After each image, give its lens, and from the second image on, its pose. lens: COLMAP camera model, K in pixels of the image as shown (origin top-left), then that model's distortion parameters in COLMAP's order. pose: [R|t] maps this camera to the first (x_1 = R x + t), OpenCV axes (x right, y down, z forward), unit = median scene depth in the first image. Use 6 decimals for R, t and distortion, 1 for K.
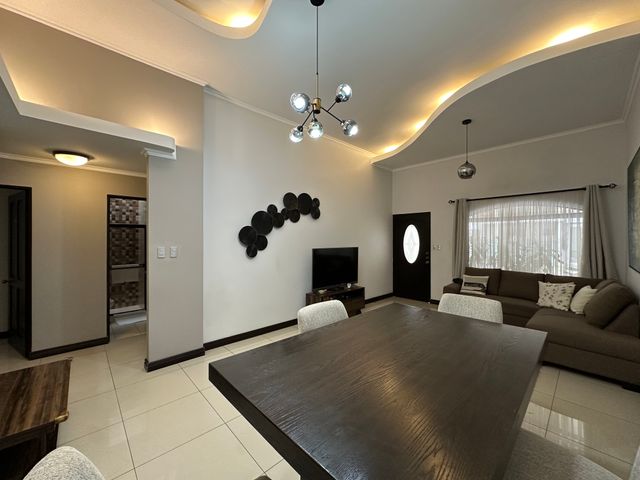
lens RADIAL K [[255.2, 0, 320.2], [0, 255.2, 240.4], [0, 0, 1]] dist [-0.003185, -0.000066]
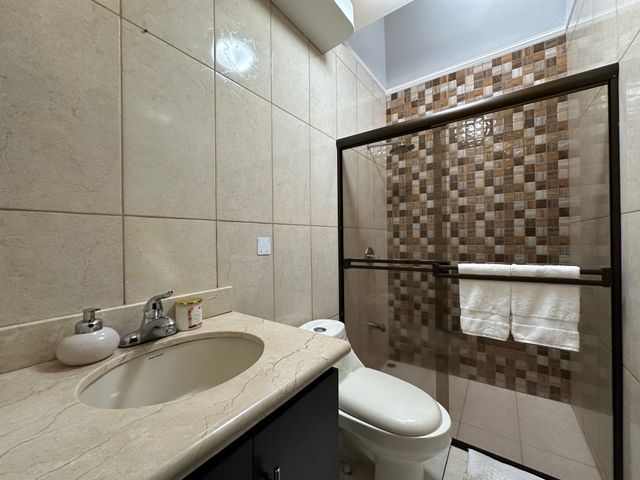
lens RADIAL K [[255.2, 0, 320.3], [0, 255.2, 238.5], [0, 0, 1]] dist [-0.003185, -0.000066]
pose [[0.185727, -0.002157, -0.982599, -0.496358], [0.010971, 0.999940, -0.000121, 0.059316], [0.982540, -0.010758, 0.185739, 0.686587]]
